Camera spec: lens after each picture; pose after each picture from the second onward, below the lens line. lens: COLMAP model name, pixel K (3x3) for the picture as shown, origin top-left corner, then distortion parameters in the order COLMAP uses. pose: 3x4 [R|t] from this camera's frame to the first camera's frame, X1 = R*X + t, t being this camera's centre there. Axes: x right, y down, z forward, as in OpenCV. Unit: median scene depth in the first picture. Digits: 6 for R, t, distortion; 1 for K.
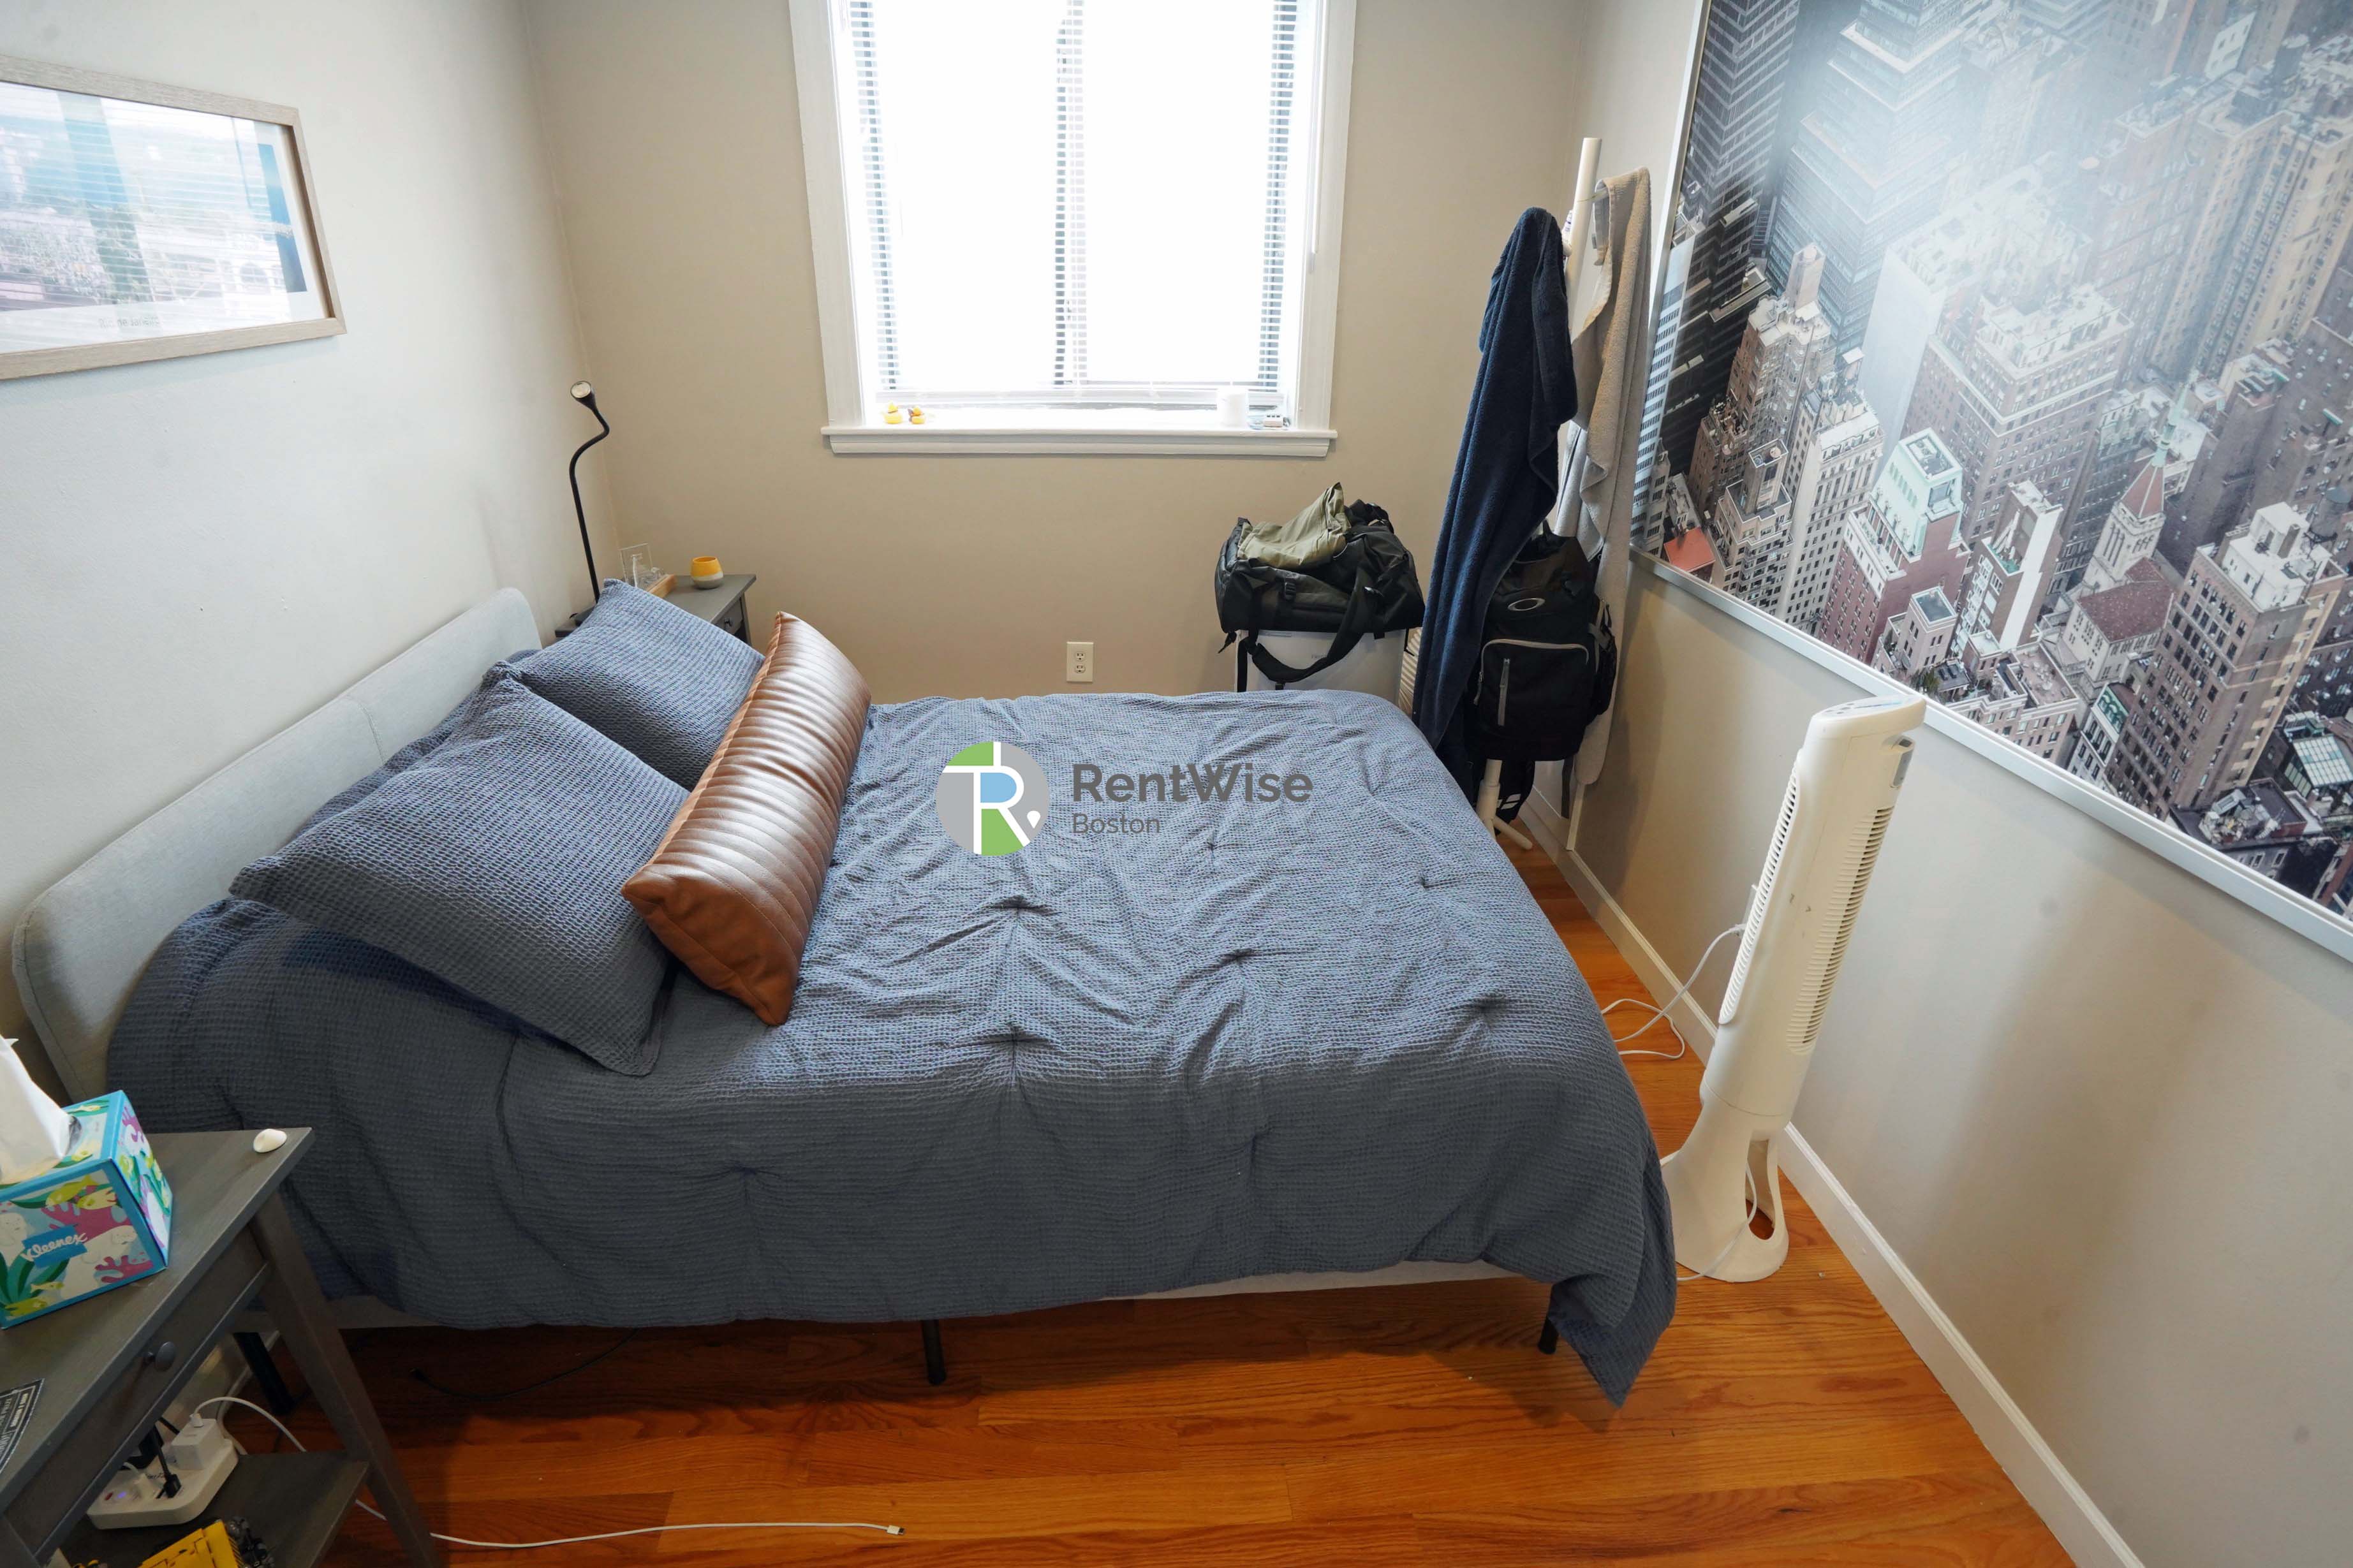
lens RADIAL K [[1163.7, 0, 1177.1], [0, 1163.7, 794.4], [0, 0, 1]] dist [-0.051710, 0.023375]
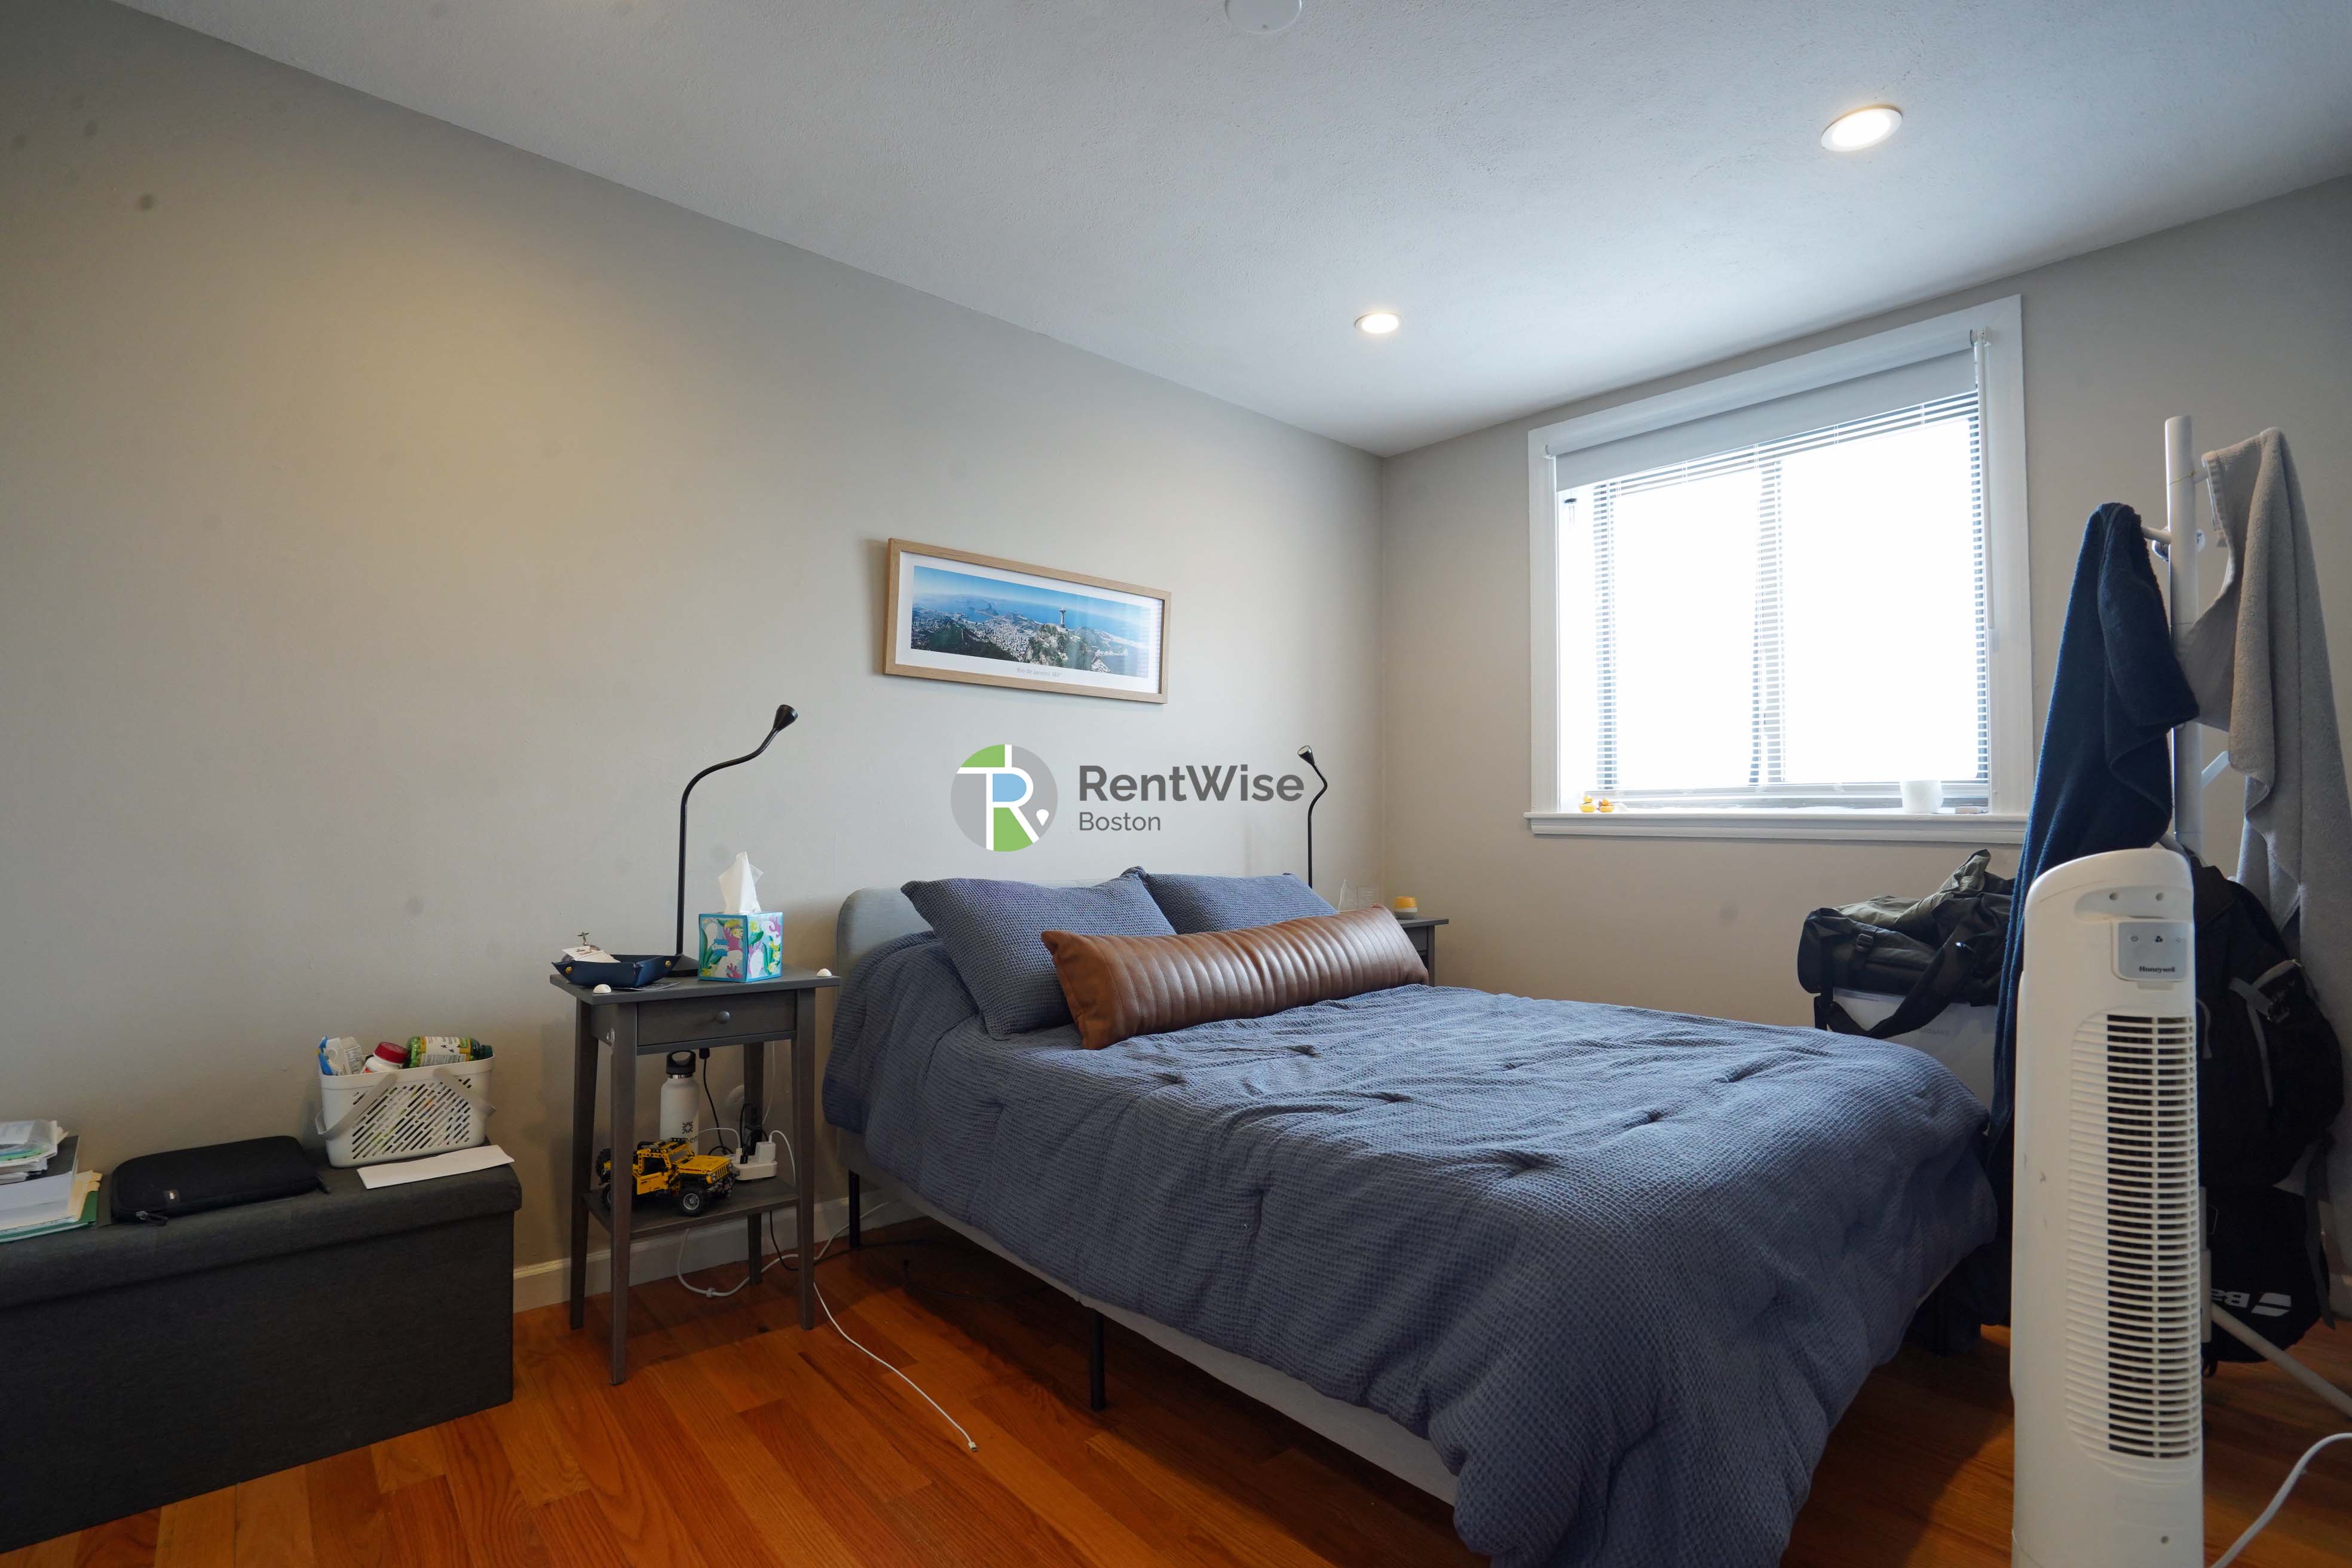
lens RADIAL K [[1094.5, 0, 1167.8], [0, 1094.5, 792.9], [0, 0, 1]] dist [-0.055957, 0.020273]
pose [[0.602506, -0.027591, -0.797637, 0.512703], [-0.345444, 0.891924, -0.291789, 0.176228], [0.719482, 0.451344, 0.527858, 0.139643]]
